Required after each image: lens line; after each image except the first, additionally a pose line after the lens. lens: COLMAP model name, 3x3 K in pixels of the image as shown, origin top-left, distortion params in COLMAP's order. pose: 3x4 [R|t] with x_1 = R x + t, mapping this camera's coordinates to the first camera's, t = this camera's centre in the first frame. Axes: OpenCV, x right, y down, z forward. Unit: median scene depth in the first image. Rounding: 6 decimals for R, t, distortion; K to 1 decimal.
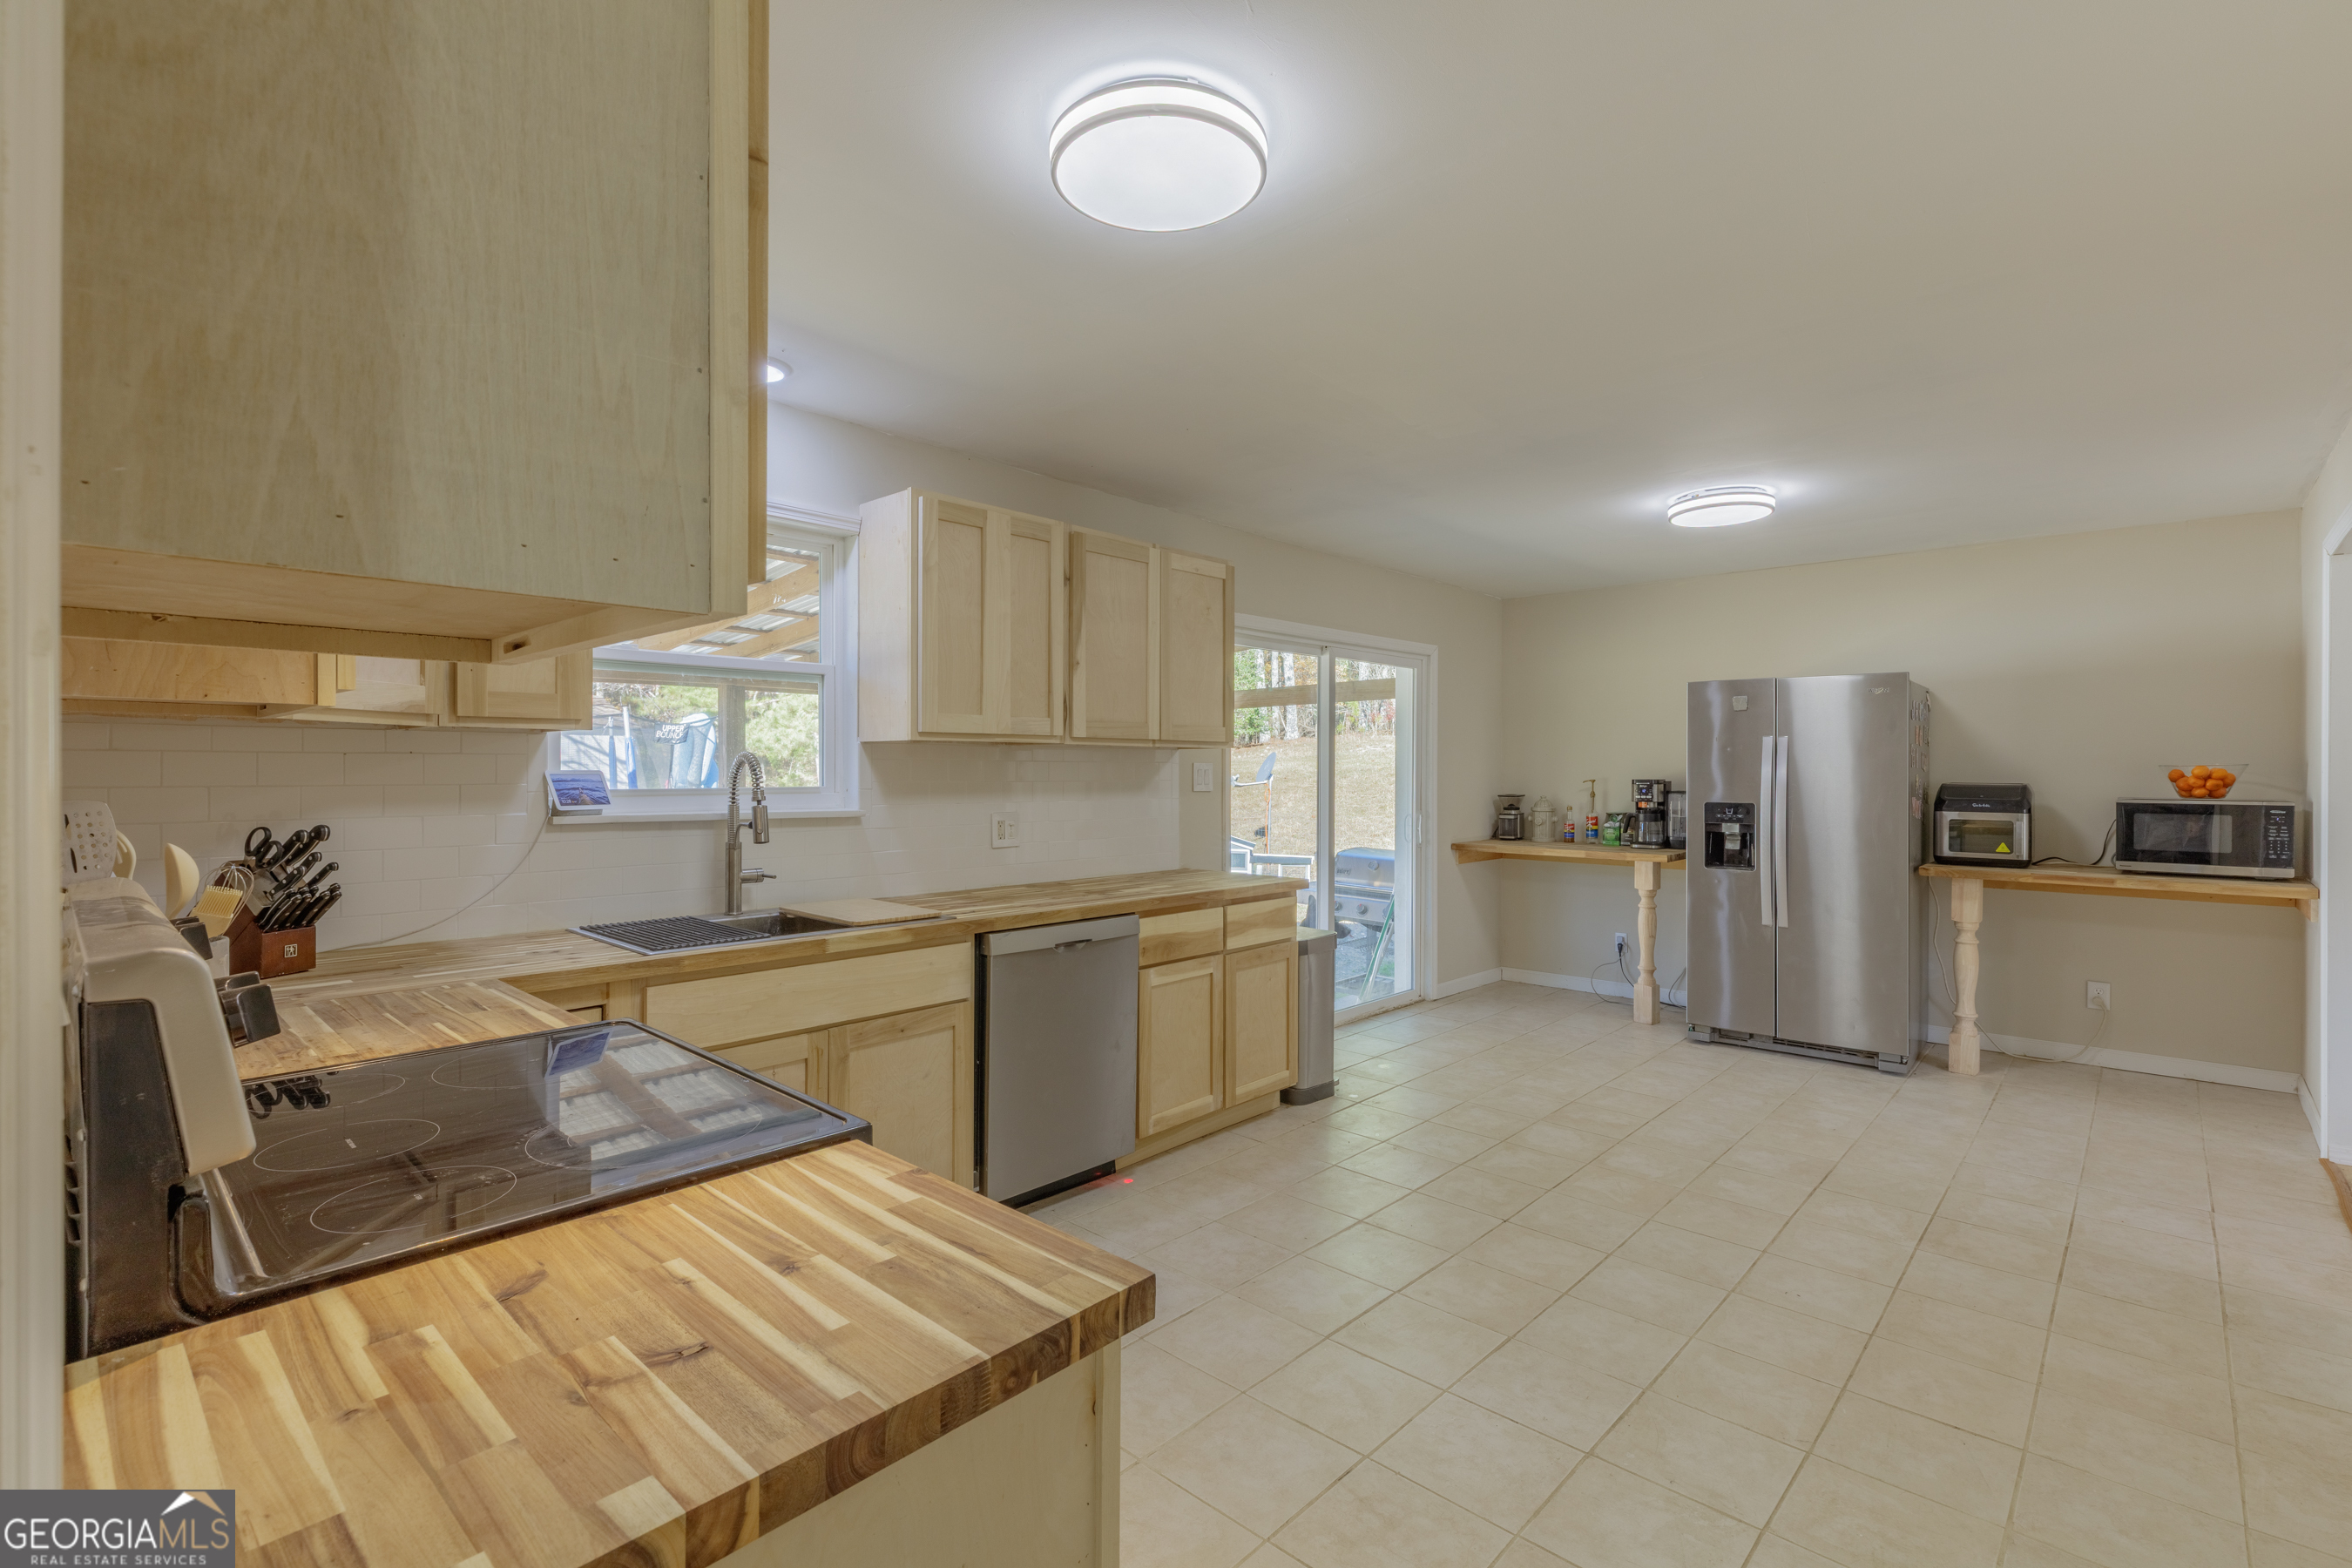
lens RADIAL K [[1065.6, 0, 1202.7], [0, 1065.6, 776.9], [0, 0, 1]] dist [0.003462, 0.000154]
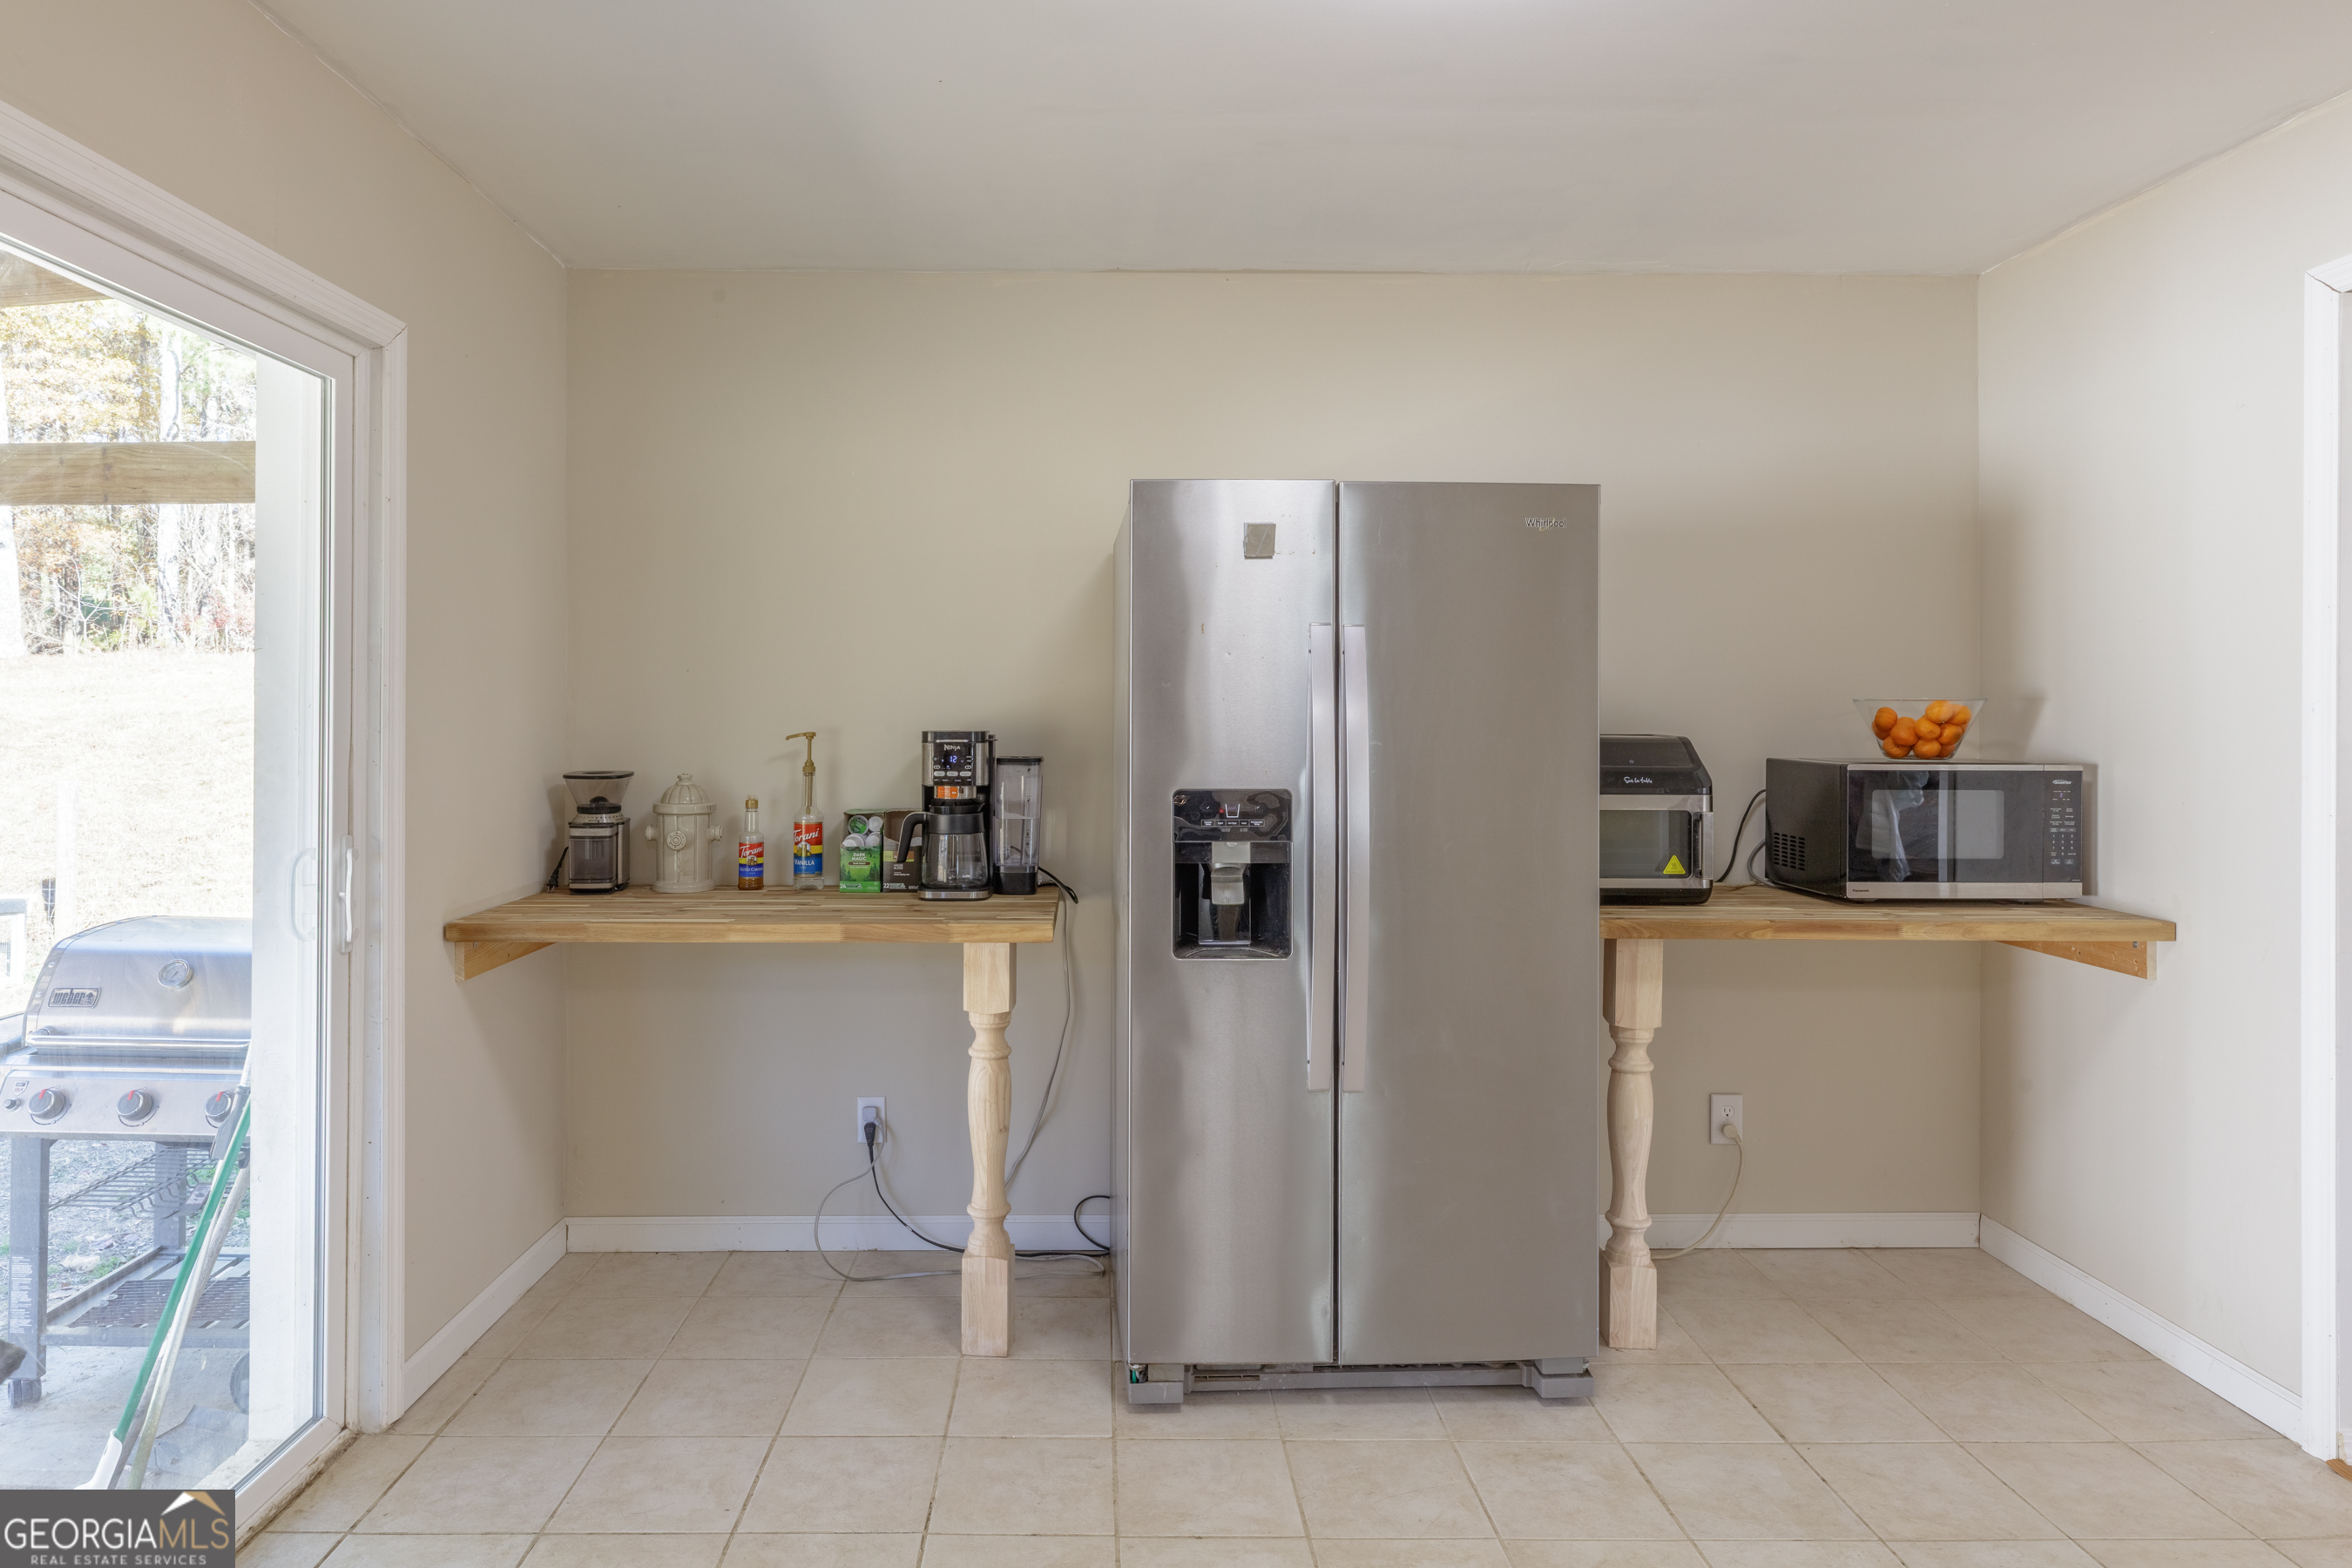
lens RADIAL K [[1509.1, 0, 1171.1], [0, 1509.1, 709.0], [0, 0, 1]] dist [-0.001049, -0.001044]
pose [[0.740766, 0.003251, 0.671755, 0.085885], [0.003594, 0.999955, -0.008802, -0.000698], [-0.671754, 0.008935, 0.740721, 0.510675]]
